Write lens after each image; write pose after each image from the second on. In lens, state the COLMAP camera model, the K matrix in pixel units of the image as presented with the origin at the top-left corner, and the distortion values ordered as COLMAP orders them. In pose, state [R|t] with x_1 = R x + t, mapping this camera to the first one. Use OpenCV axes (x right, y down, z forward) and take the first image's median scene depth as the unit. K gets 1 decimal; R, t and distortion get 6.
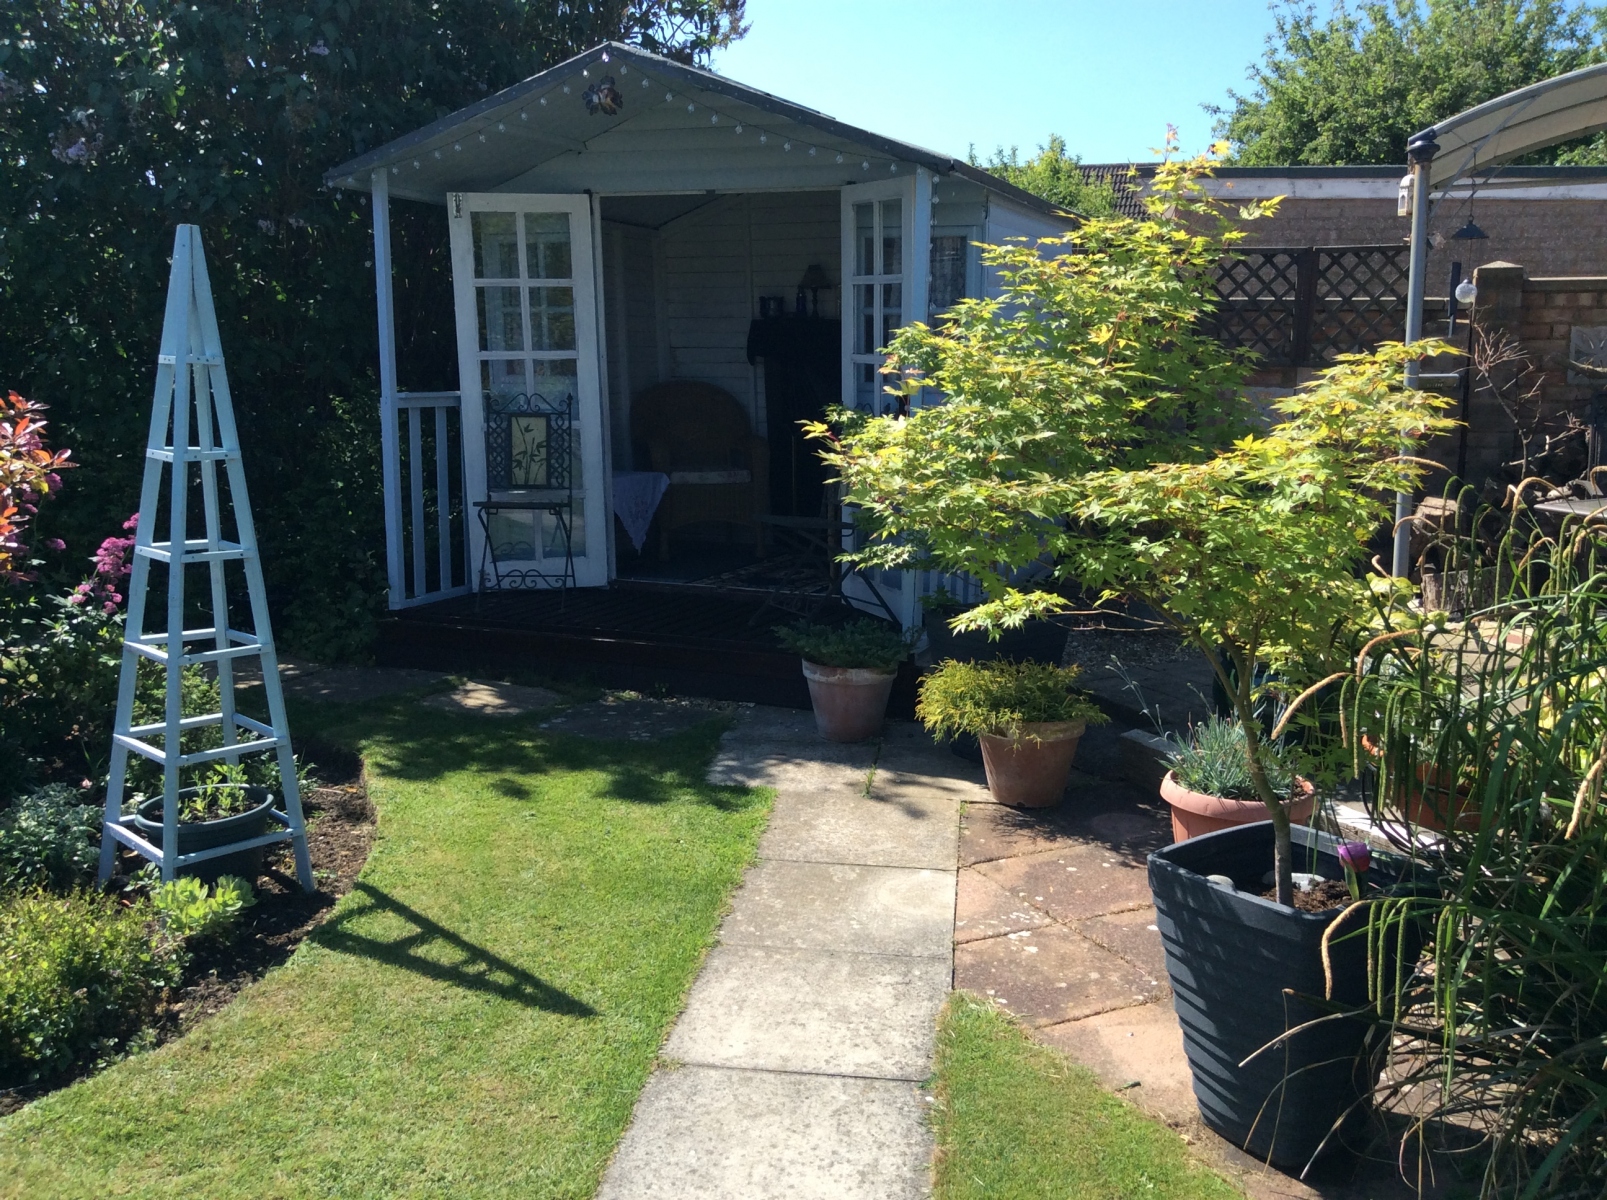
lens RADIAL K [[1459.2, 0, 802.6], [0, 1459.2, 605.0], [0, 0, 1]] dist [0.020041, 0.000000]
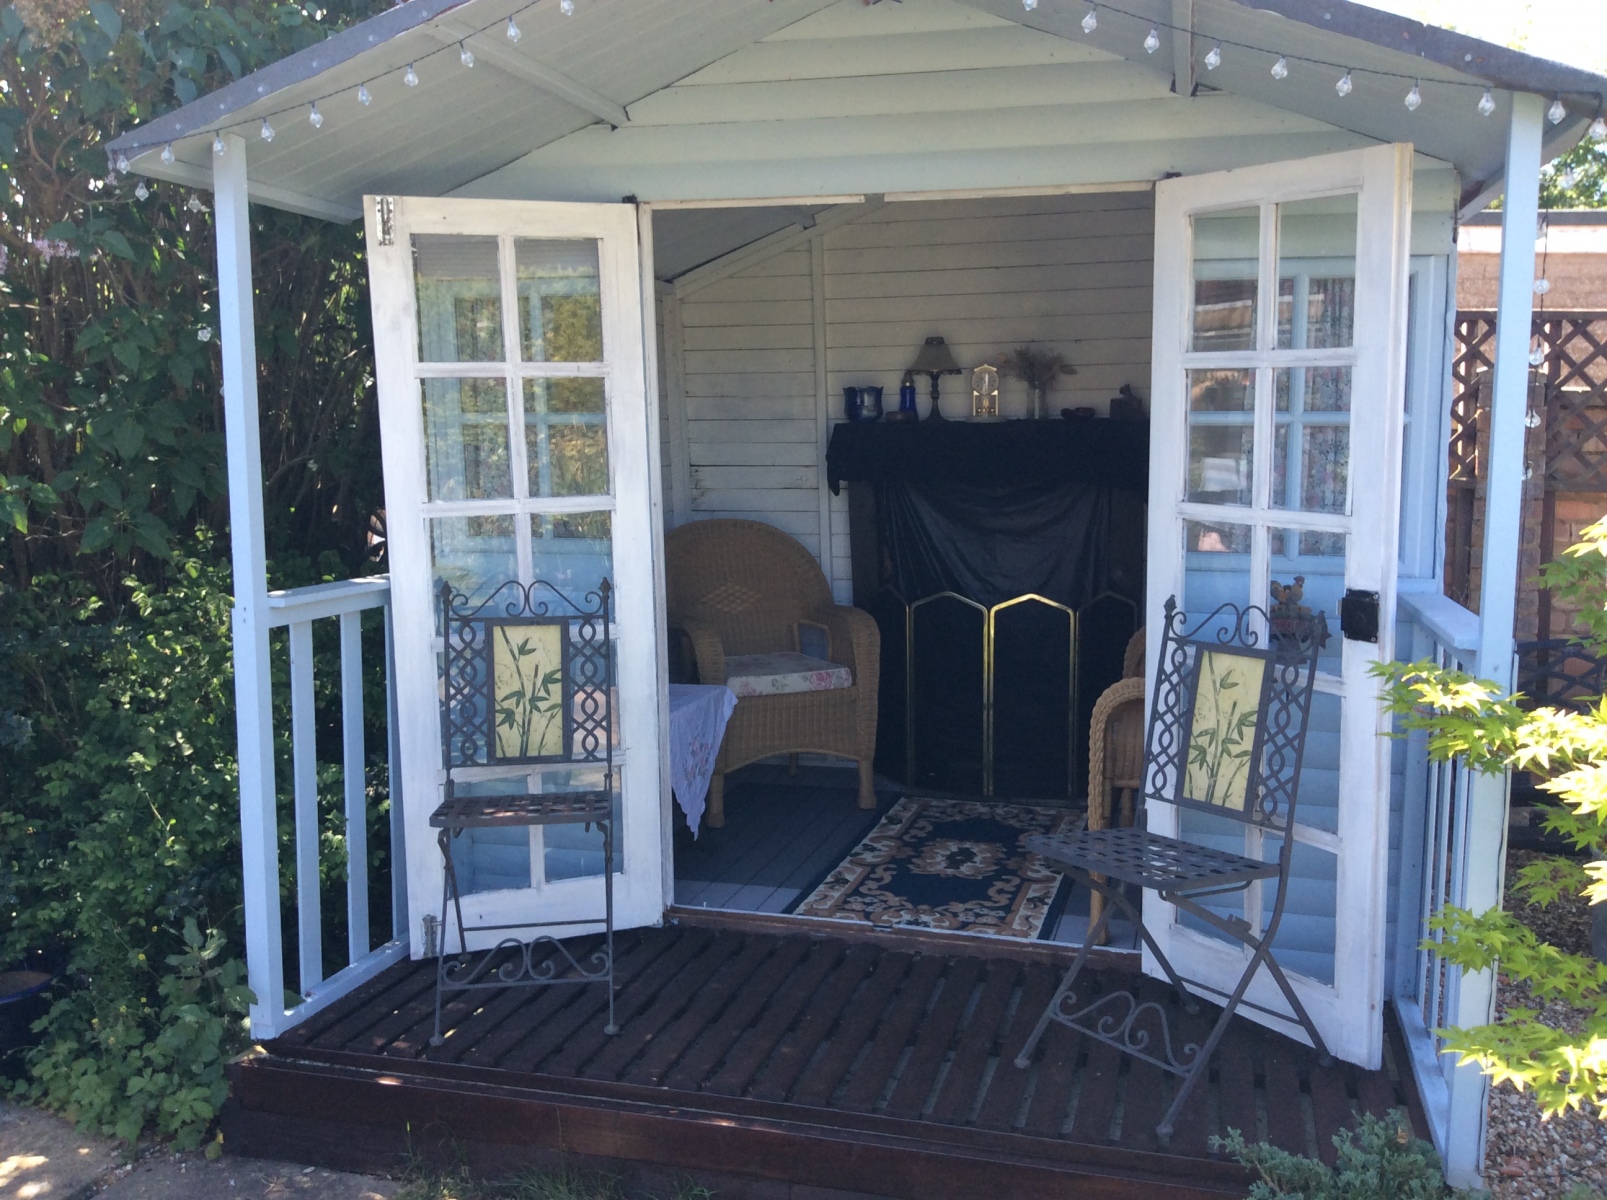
lens RADIAL K [[1459.2, 0, 802.7], [0, 1459.2, 592.2], [0, 0, 1]] dist [0.020041, 0.000000]
pose [[0.994582, -0.019712, 0.102069, -0.142199], [0.025821, 0.997931, -0.058884, -0.106880], [-0.100697, 0.061201, 0.993033, 0.473075]]
